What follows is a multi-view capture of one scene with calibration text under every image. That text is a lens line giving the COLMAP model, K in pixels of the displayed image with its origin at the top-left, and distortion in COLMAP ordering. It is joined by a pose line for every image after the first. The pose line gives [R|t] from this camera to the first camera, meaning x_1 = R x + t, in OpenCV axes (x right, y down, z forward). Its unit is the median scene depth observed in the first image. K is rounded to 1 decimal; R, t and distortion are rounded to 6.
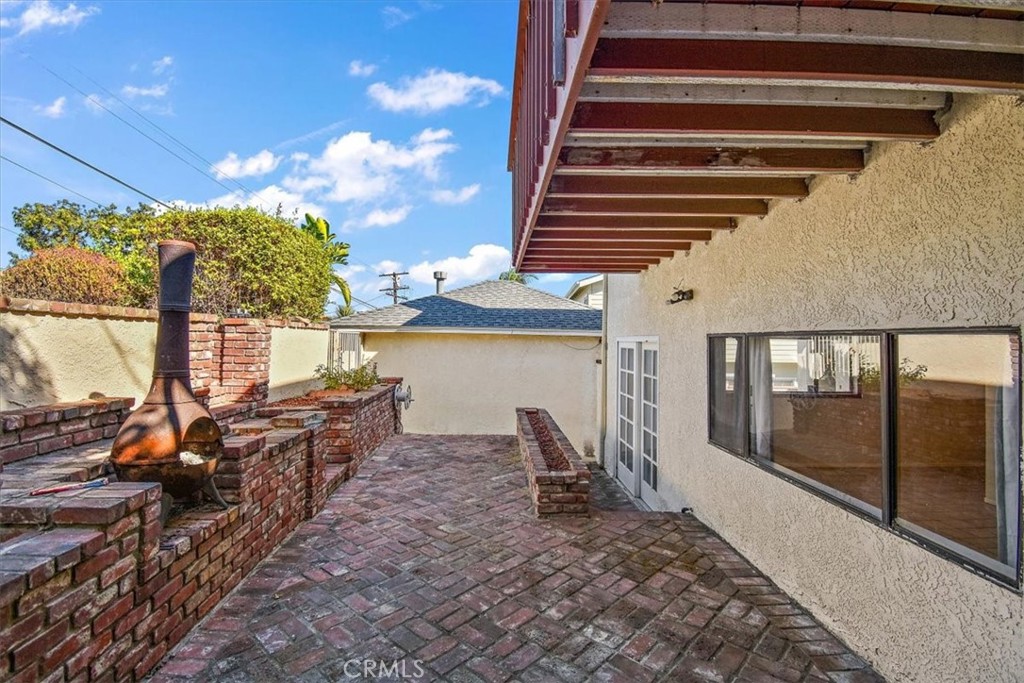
lens RADIAL K [[472.9, 0, 507.9], [0, 472.9, 341.8], [0, 0, 1]] dist [-0.009730, -0.007800]
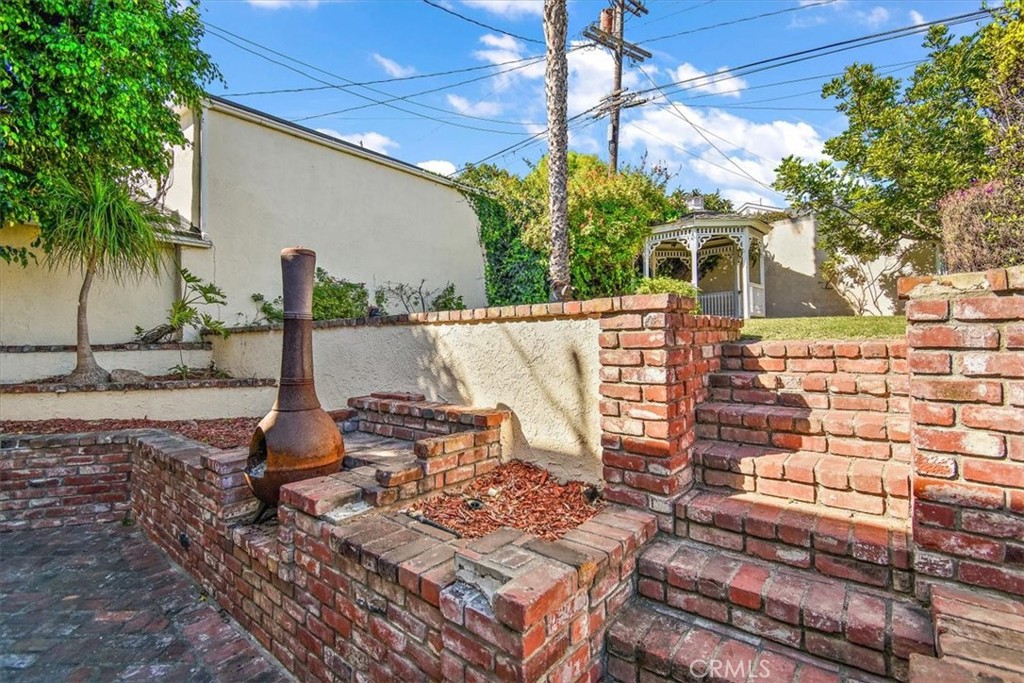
lens RADIAL K [[472.9, 0, 510.7], [0, 472.9, 321.9], [0, 0, 1]] dist [-0.009730, -0.007800]
pose [[-0.659311, -0.027931, -0.751352, -0.105834], [0.003174, 0.999197, -0.039930, -0.006830], [0.751864, -0.028711, -0.658693, 0.837057]]
